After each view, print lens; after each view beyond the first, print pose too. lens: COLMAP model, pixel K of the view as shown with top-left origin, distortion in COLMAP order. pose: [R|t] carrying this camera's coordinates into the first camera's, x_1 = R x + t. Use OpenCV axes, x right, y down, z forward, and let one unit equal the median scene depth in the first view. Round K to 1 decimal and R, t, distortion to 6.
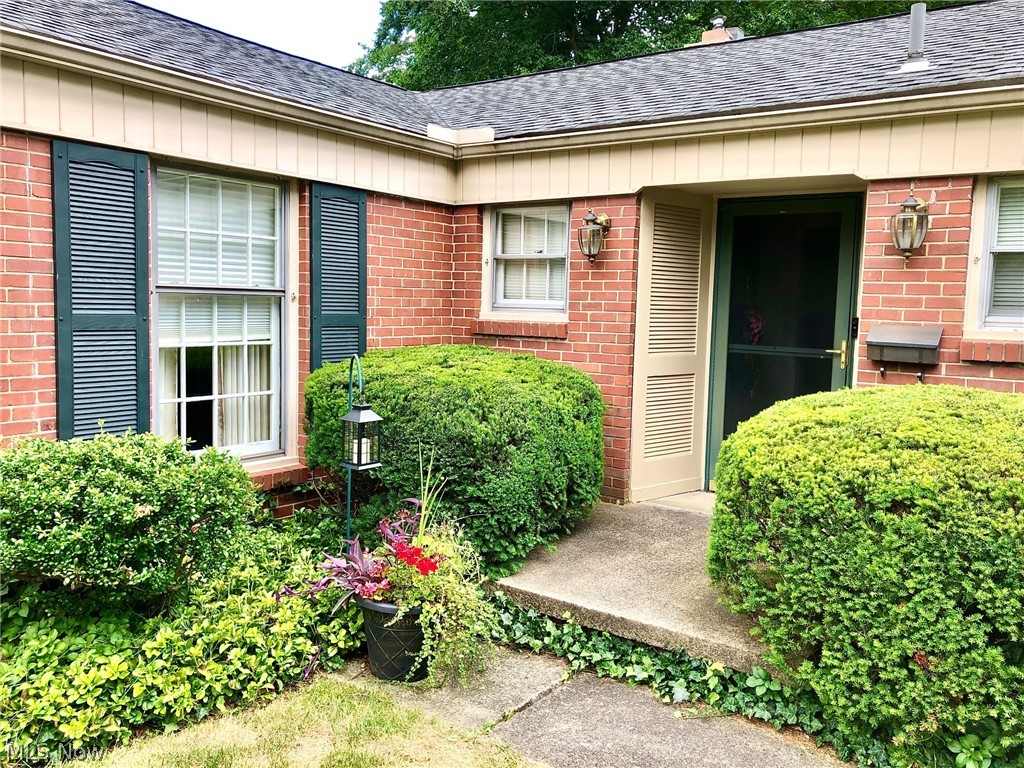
lens RADIAL K [[839.5, 0, 487.3], [0, 839.5, 394.1], [0, 0, 1]] dist [0.004173, 0.009730]
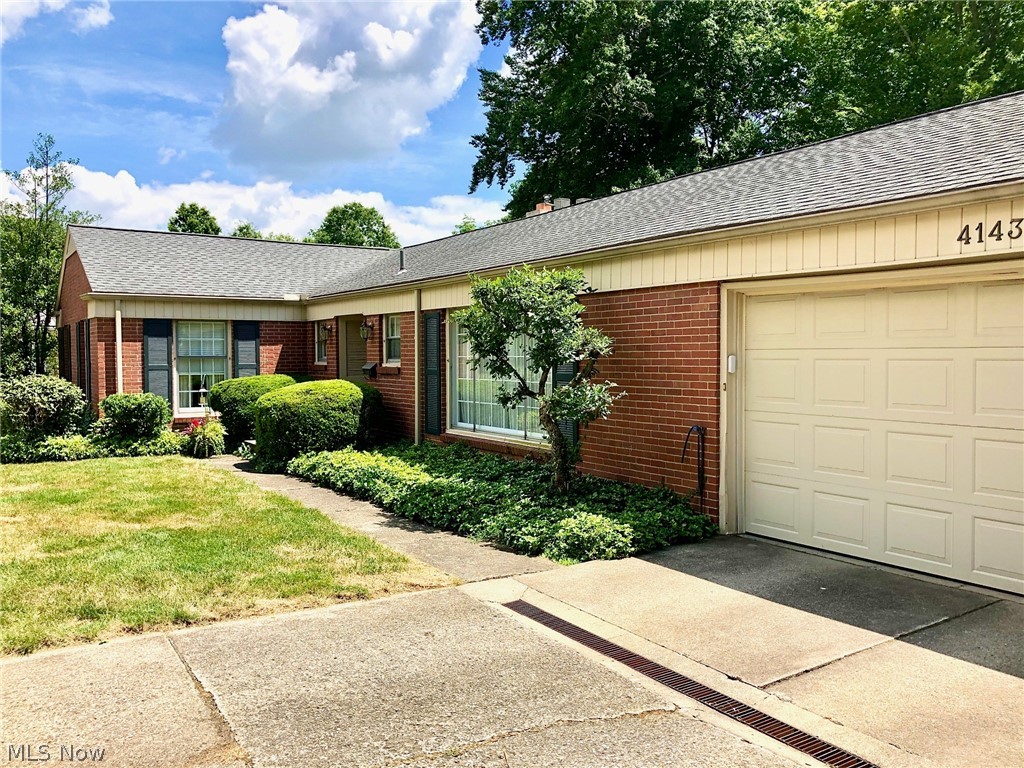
lens RADIAL K [[839.5, 0, 521.5], [0, 839.5, 382.2], [0, 0, 1]] dist [0.004173, 0.009730]
pose [[0.936347, -0.017040, -0.350663, 1.884411], [-0.011363, 0.996827, -0.078782, 0.203226], [0.350893, 0.077751, 0.933182, -1.505778]]
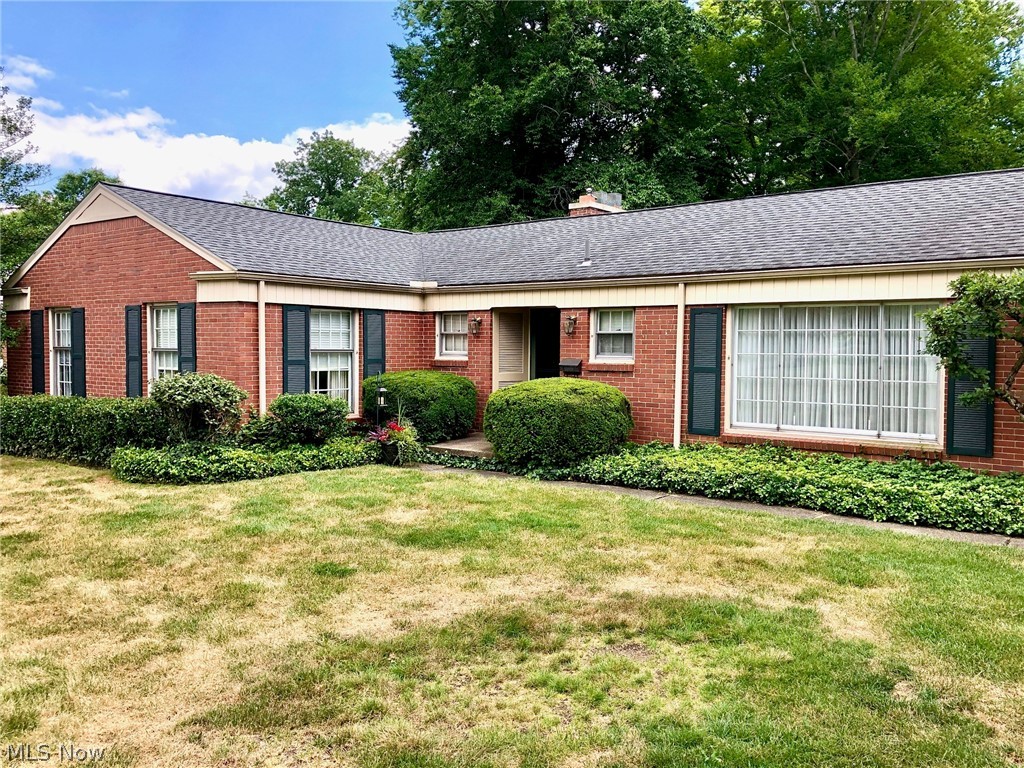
lens RADIAL K [[839.5, 0, 517.2], [0, 839.5, 382.0], [0, 0, 1]] dist [0.004173, 0.009730]
pose [[0.999788, -0.016941, -0.011686, 0.309425], [0.016113, 0.997582, -0.067607, 0.168234], [0.012804, 0.067405, 0.997644, -1.662482]]
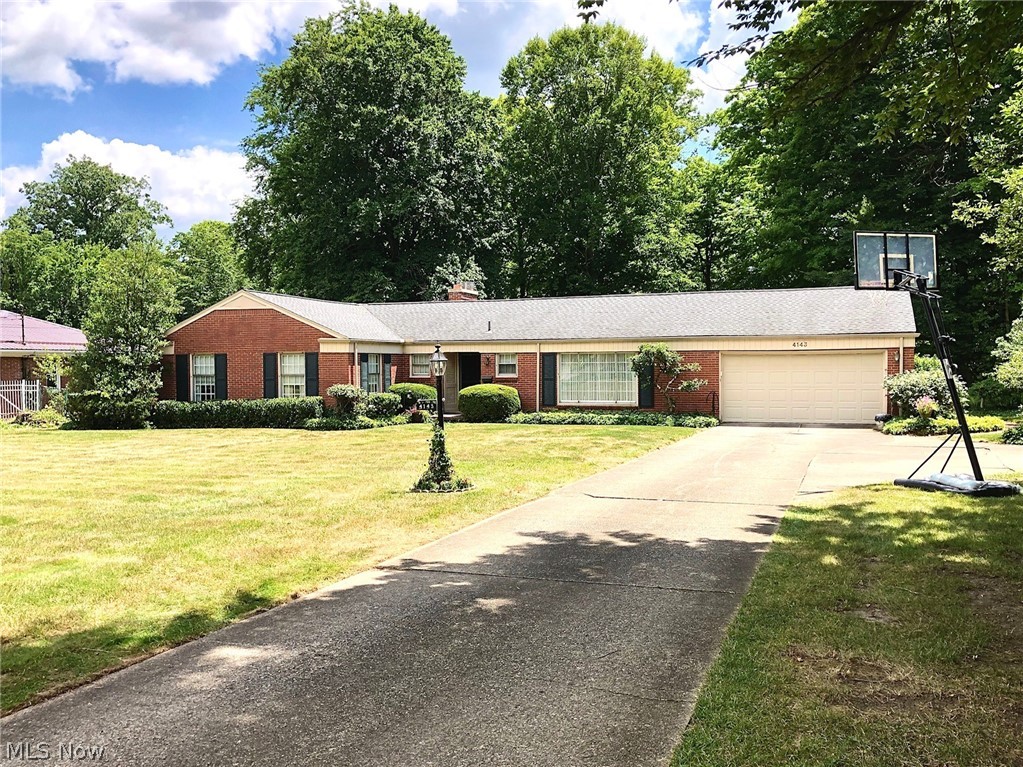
lens RADIAL K [[838.7, 0, 508.0], [0, 838.7, 383.9], [0, 0, 1]] dist [0.004173, 0.009730]
pose [[0.960173, -0.036141, 0.277060, -0.994975], [0.060289, 0.995039, -0.079137, 0.439953], [-0.272826, 0.092688, 0.957588, -4.587260]]
